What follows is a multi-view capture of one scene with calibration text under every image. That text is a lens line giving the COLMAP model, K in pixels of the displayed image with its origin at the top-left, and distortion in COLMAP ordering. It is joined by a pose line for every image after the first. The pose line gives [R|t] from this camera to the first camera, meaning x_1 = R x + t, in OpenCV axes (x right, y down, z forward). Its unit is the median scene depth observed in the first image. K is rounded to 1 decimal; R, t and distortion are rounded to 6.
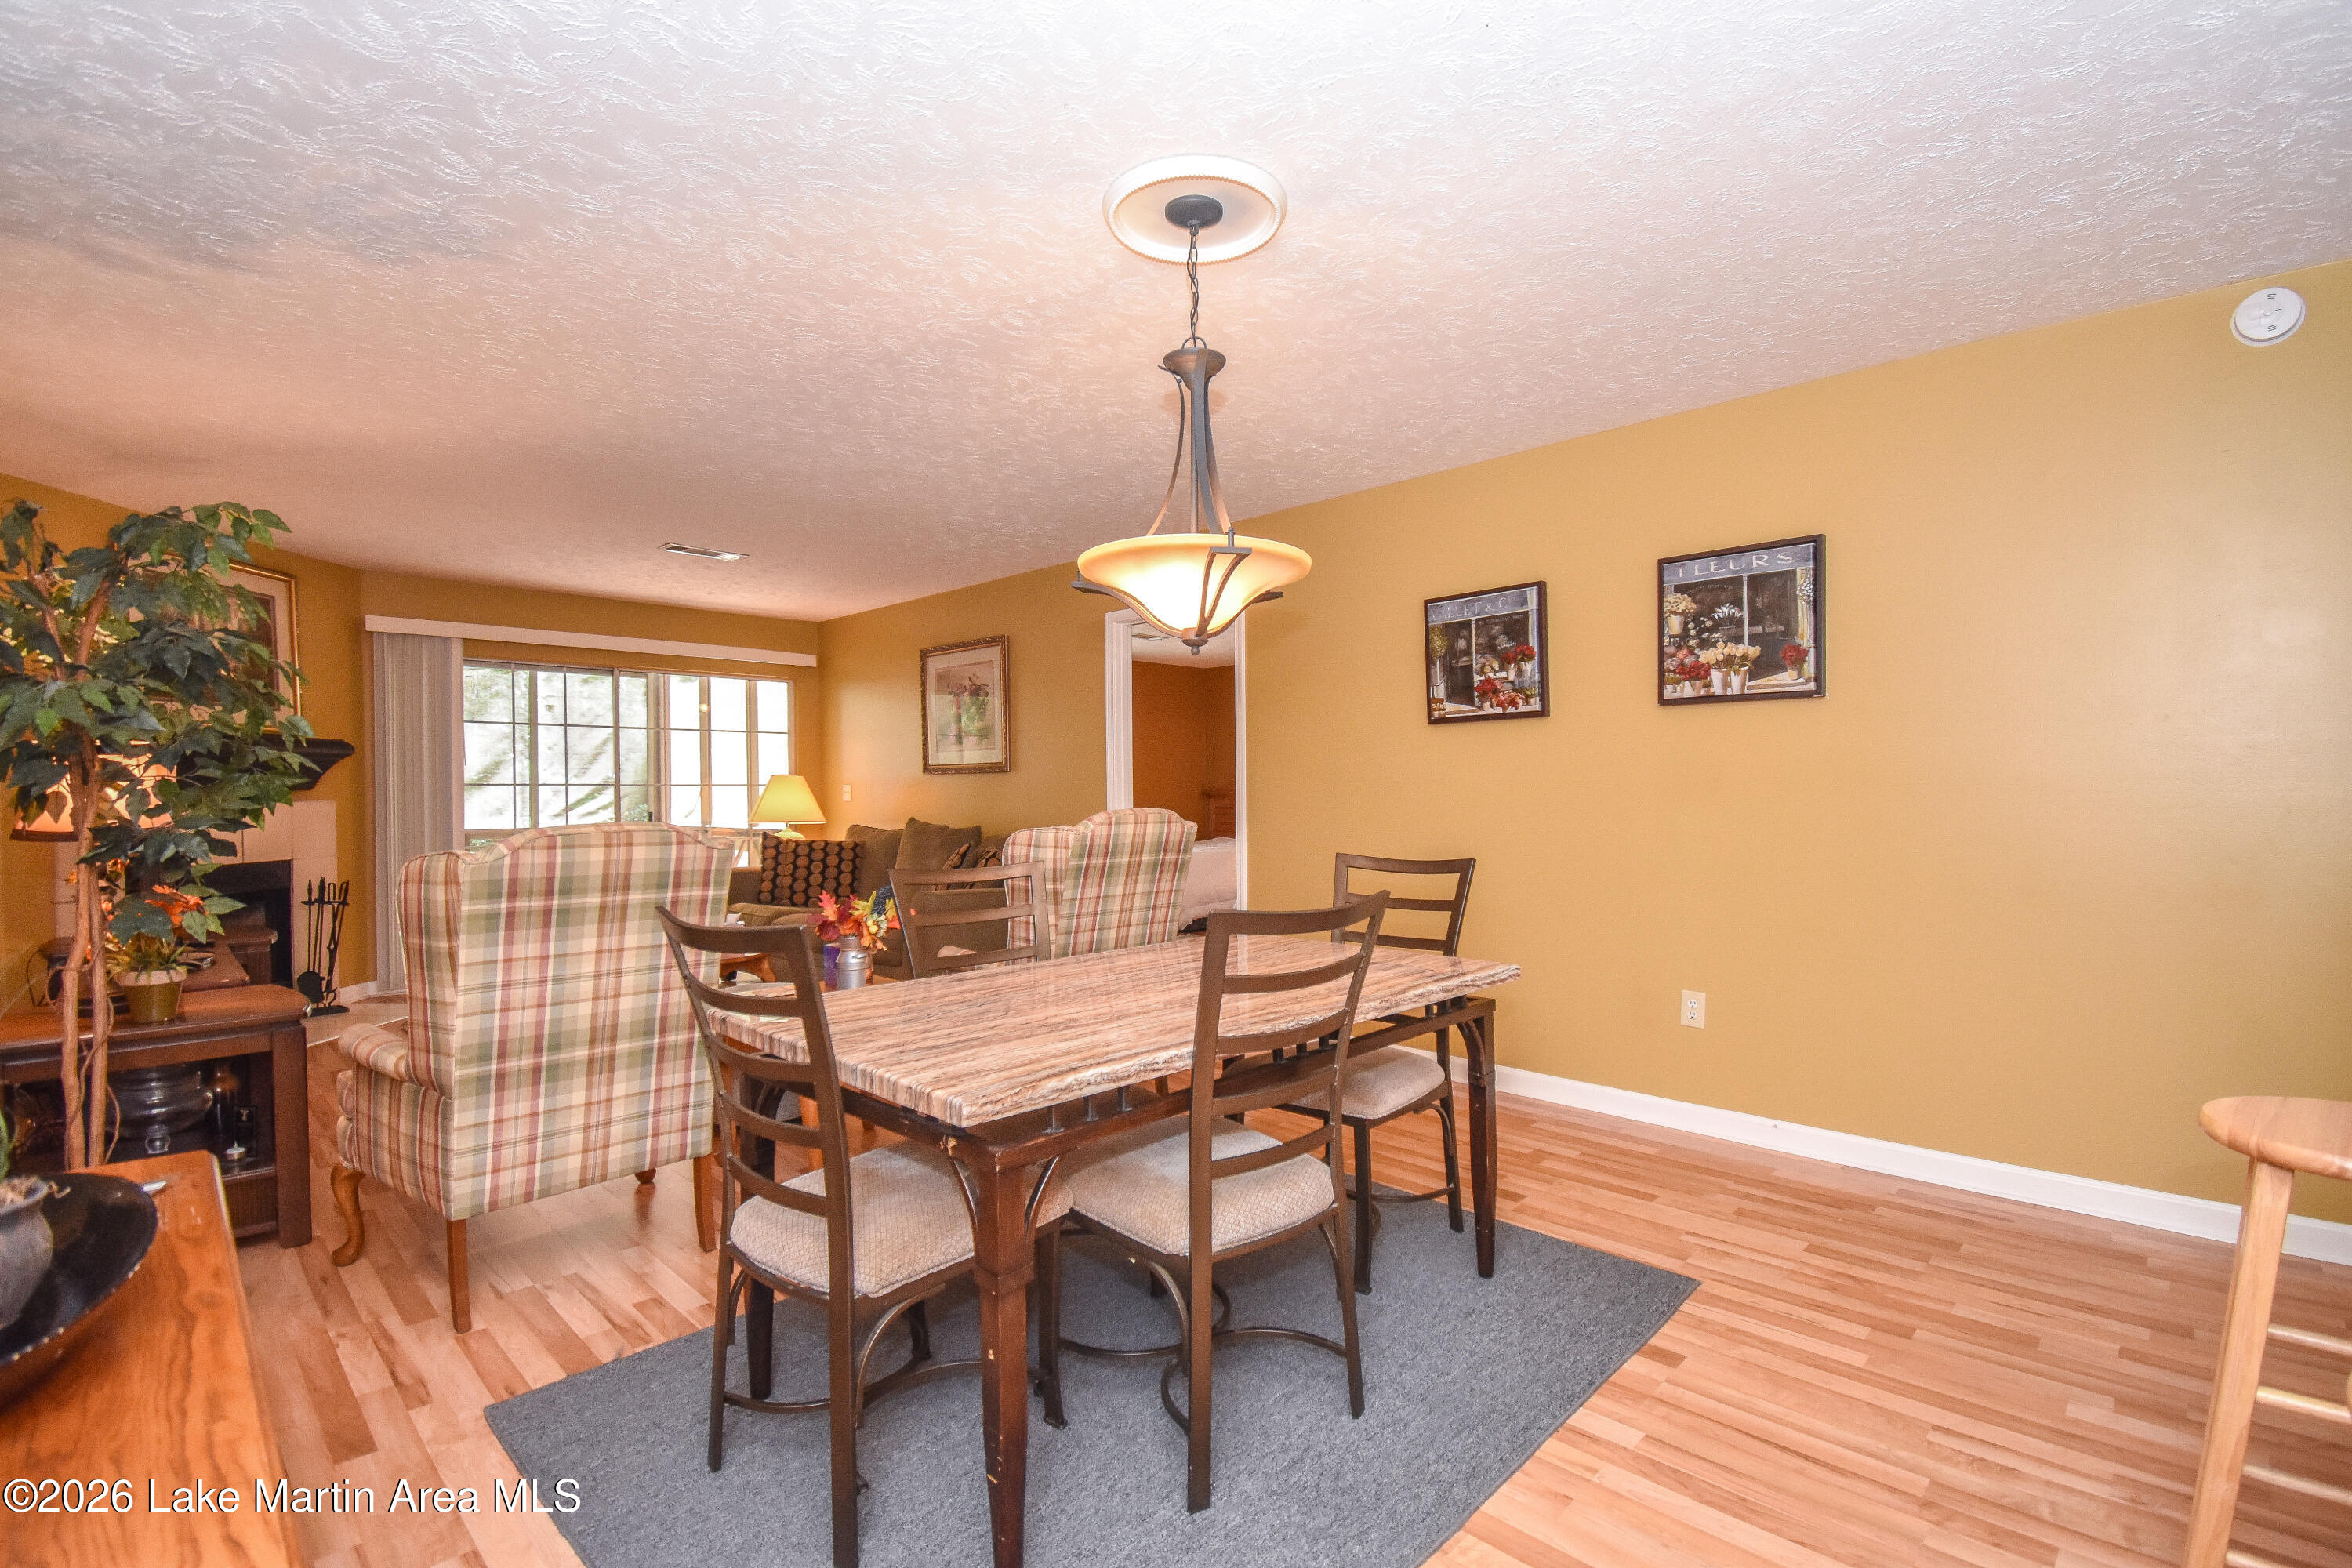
lens RADIAL K [[1029.0, 0, 1188.1], [0, 1029.0, 799.1], [0, 0, 1]] dist [0.018206, -0.017395]
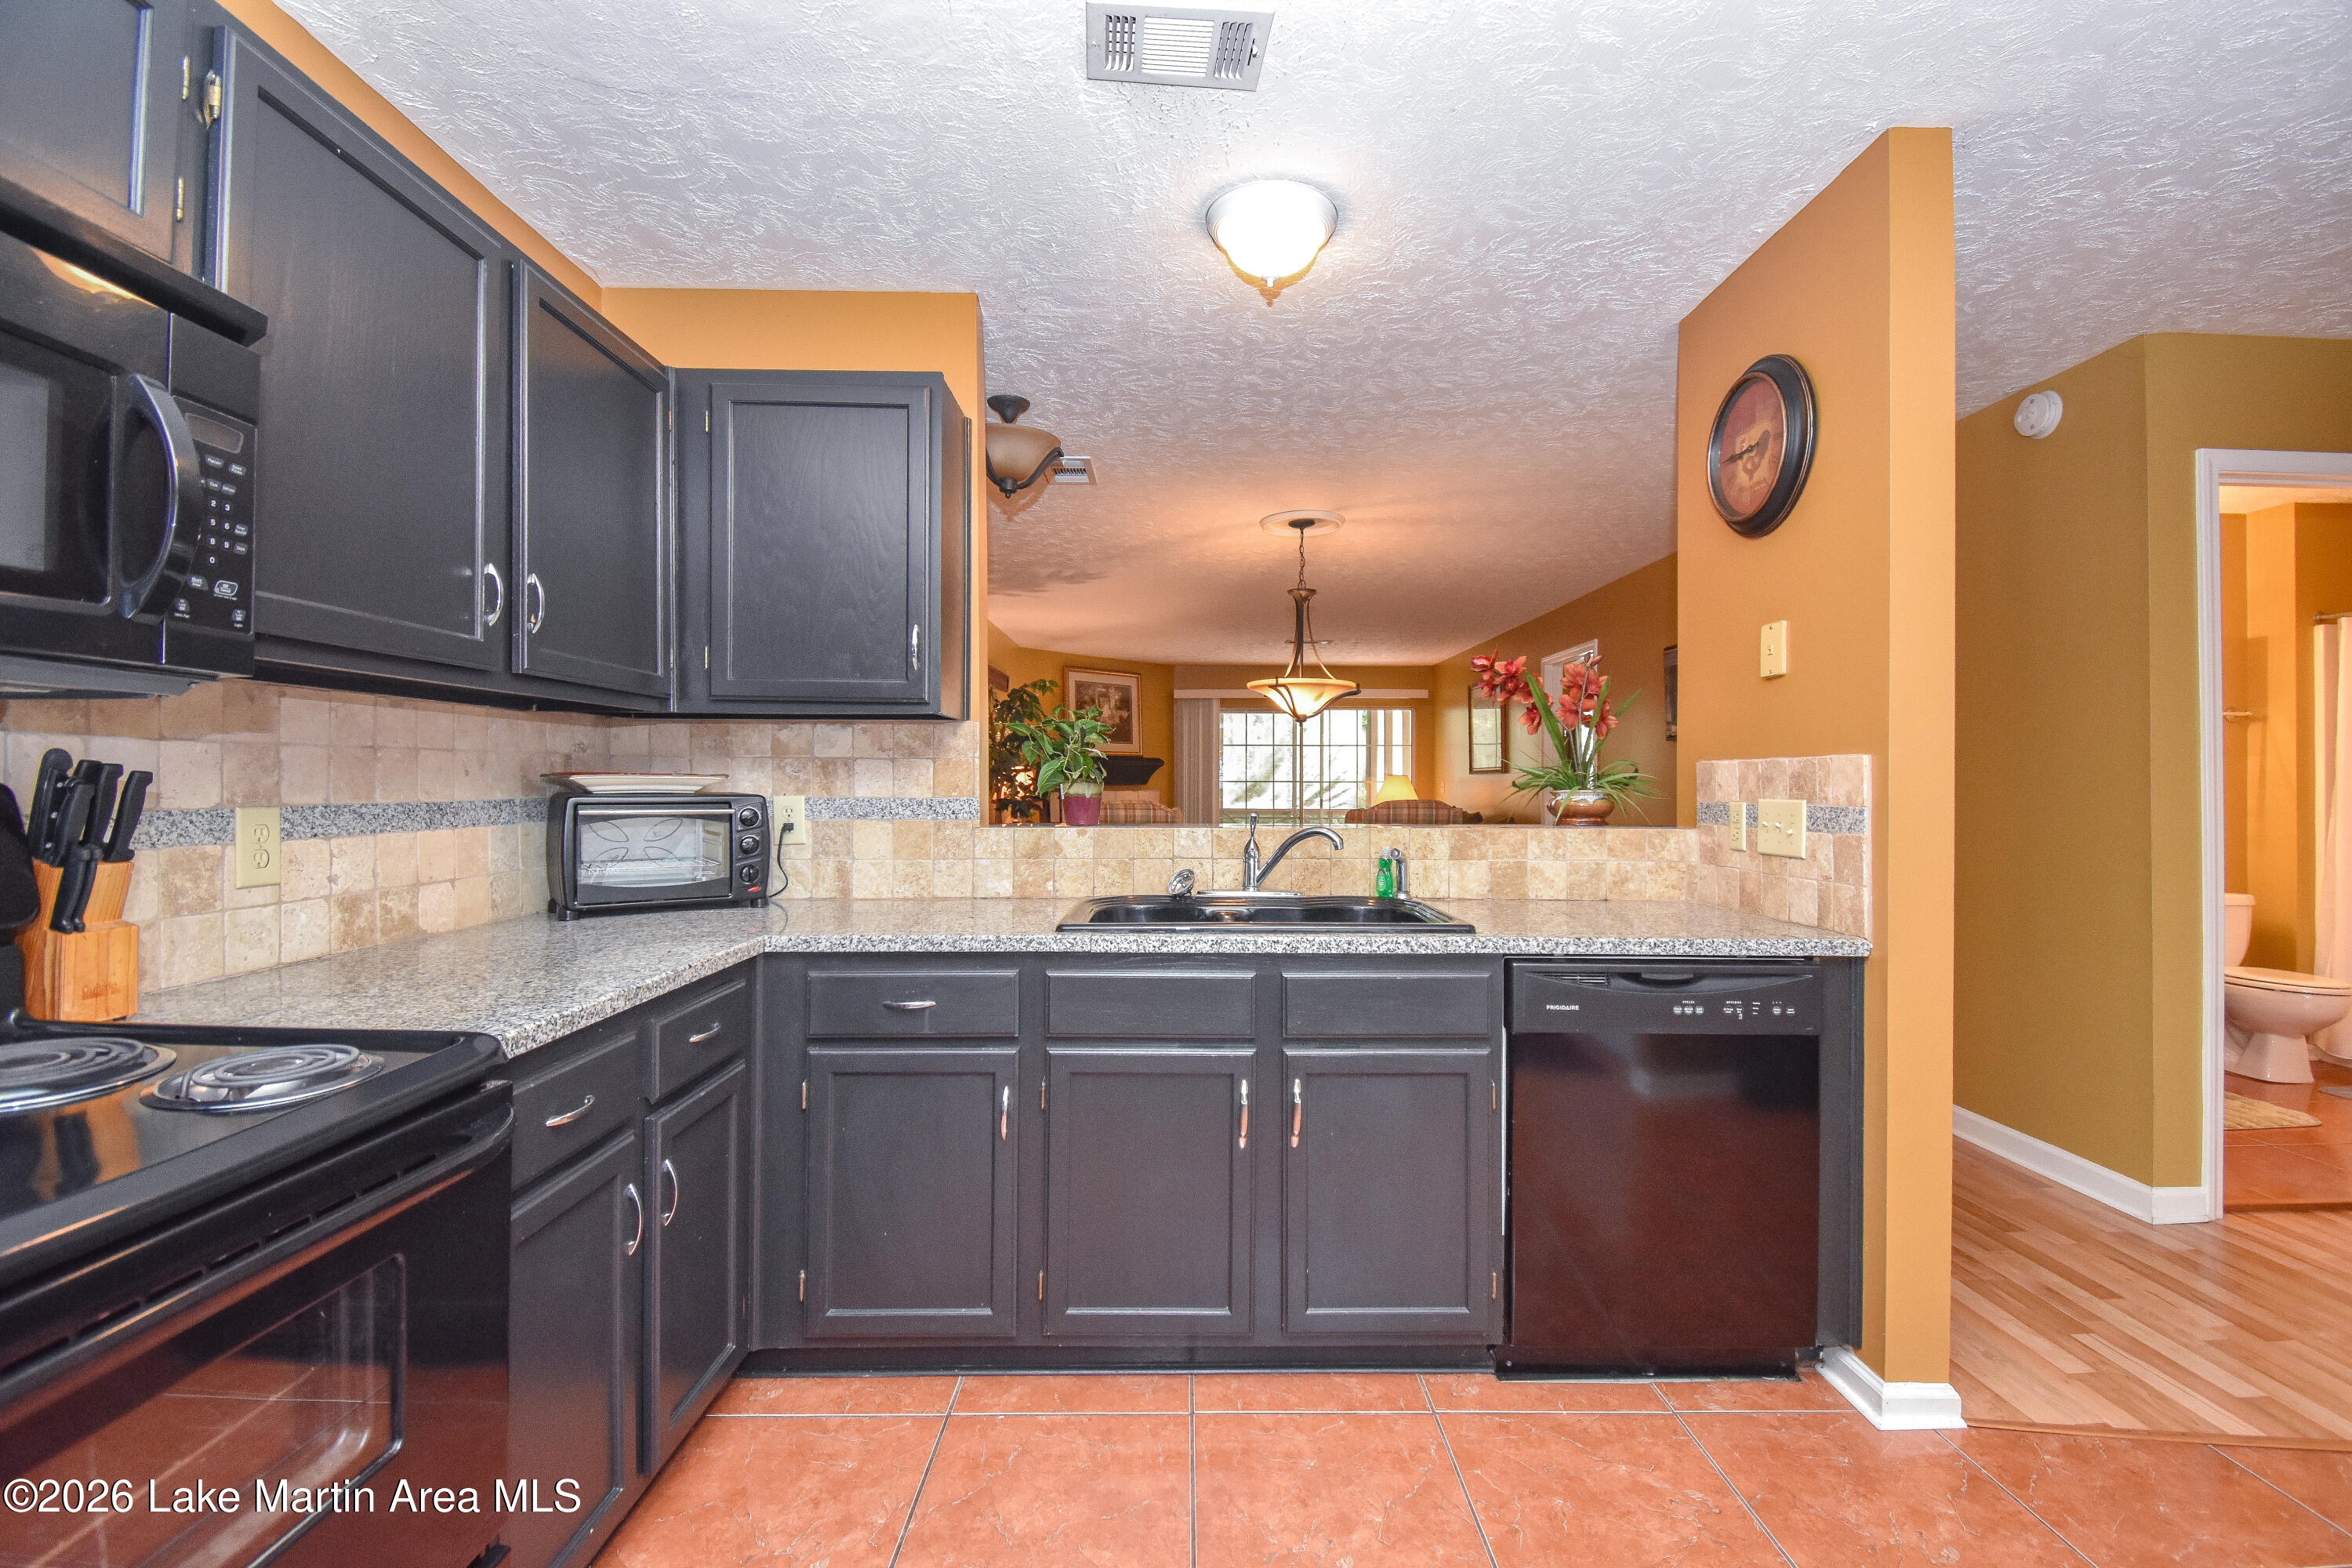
lens RADIAL K [[1029.0, 0, 1197.2], [0, 1029.0, 787.2], [0, 0, 1]] dist [0.018206, -0.017395]
pose [[0.705127, 0.009165, -0.709022, 1.120316], [-0.014335, 0.999896, -0.001331, -0.003334], [0.708936, 0.011102, 0.705185, -0.547532]]
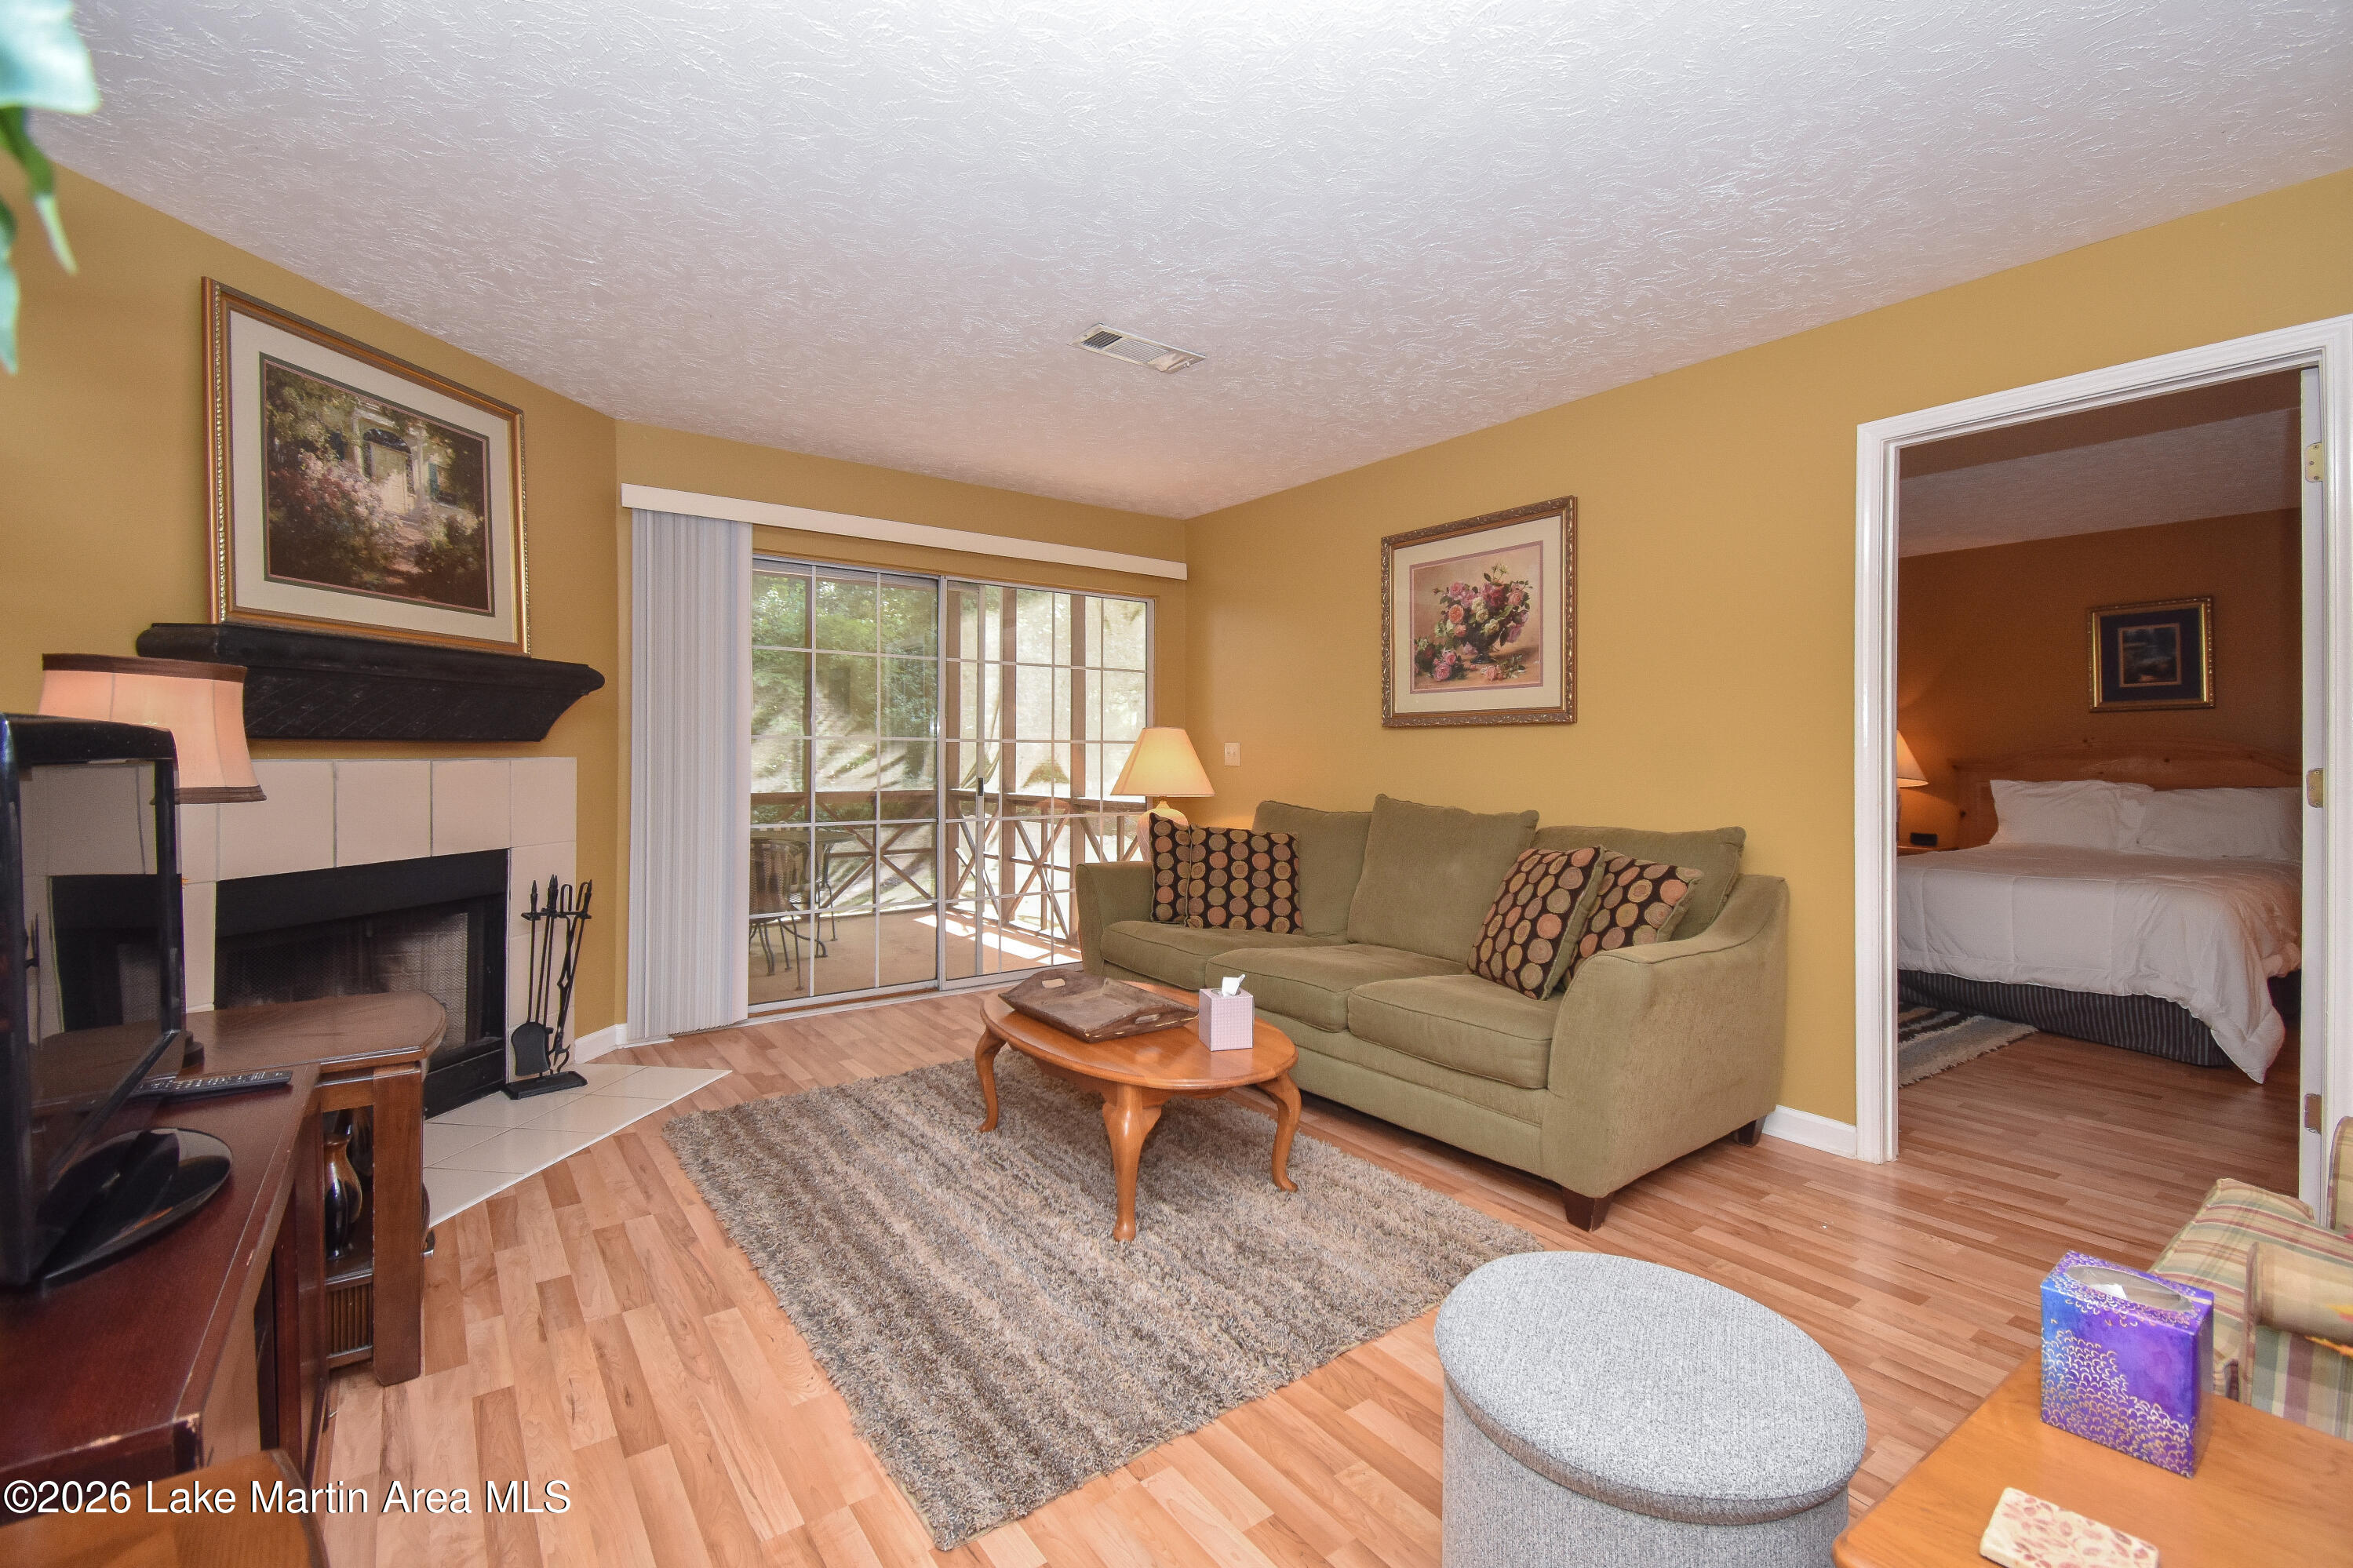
lens RADIAL K [[1029.3, 0, 1194.0], [0, 1029.3, 759.5], [0, 0, 1]] dist [0.018206, -0.017395]
pose [[0.987412, 0.014283, -0.157525, -0.942153], [-0.015358, 0.999866, -0.005608, 0.005545], [0.157424, 0.007957, 0.987499, 1.168765]]
